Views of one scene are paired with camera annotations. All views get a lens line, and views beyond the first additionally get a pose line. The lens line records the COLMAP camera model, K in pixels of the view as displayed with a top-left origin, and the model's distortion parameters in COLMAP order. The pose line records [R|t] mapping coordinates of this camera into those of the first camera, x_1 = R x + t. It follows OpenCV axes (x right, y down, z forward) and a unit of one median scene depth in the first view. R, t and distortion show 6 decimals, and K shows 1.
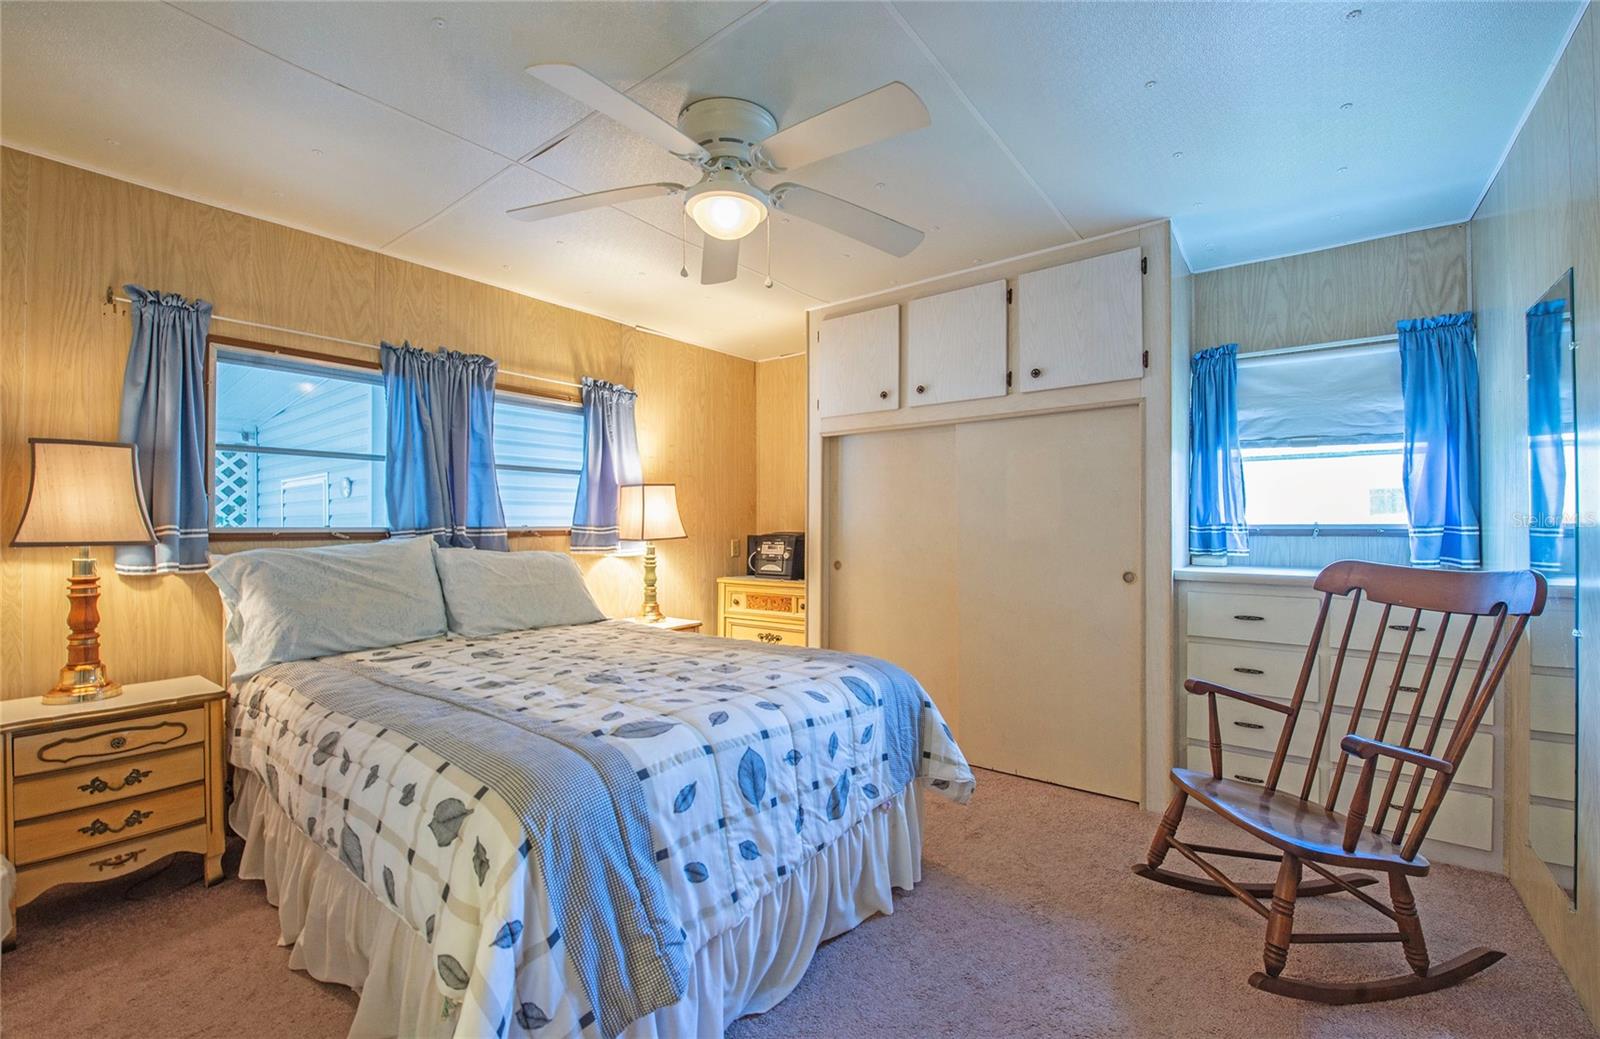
lens RADIAL K [[658.0, 0, 814.9], [0, 658.0, 523.3], [0, 0, 1]] dist [-0.007612, 0.000015]
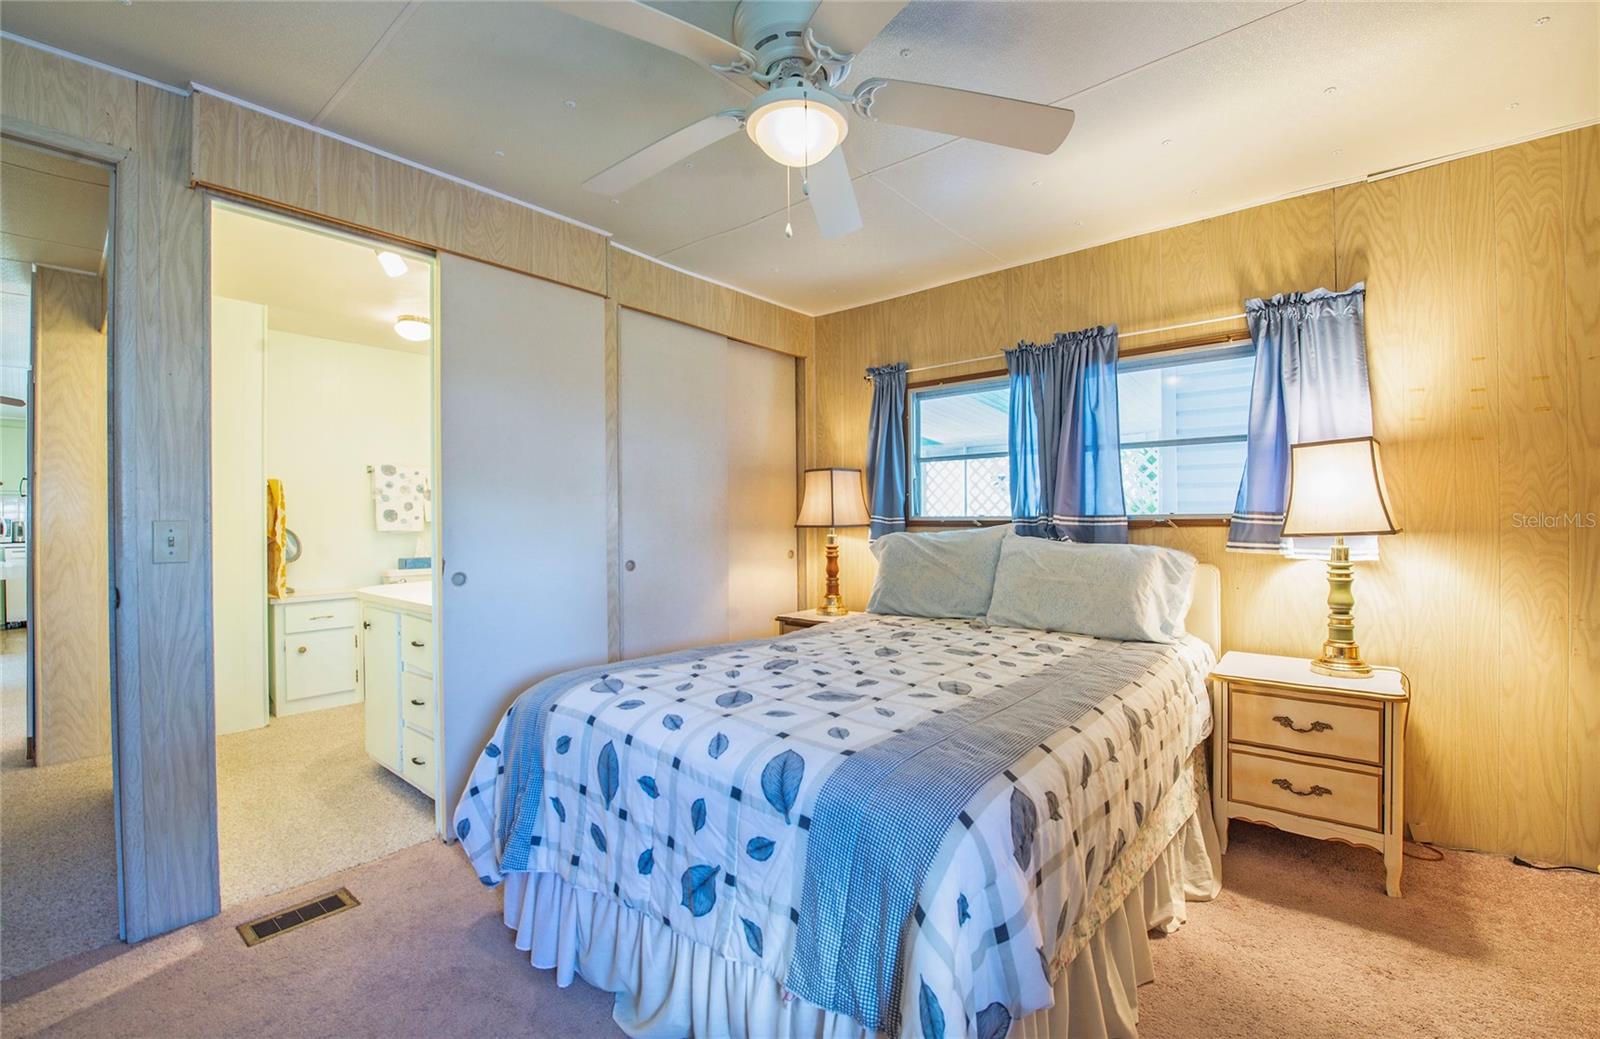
lens RADIAL K [[658.0, 0, 814.9], [0, 658.0, 523.3], [0, 0, 1]] dist [-0.007612, 0.000015]
pose [[-0.033758, 0.010867, -0.999371, 0.428041], [0.010468, 0.999890, 0.010519, 0.002897], [0.999375, -0.010106, -0.033868, 0.656209]]
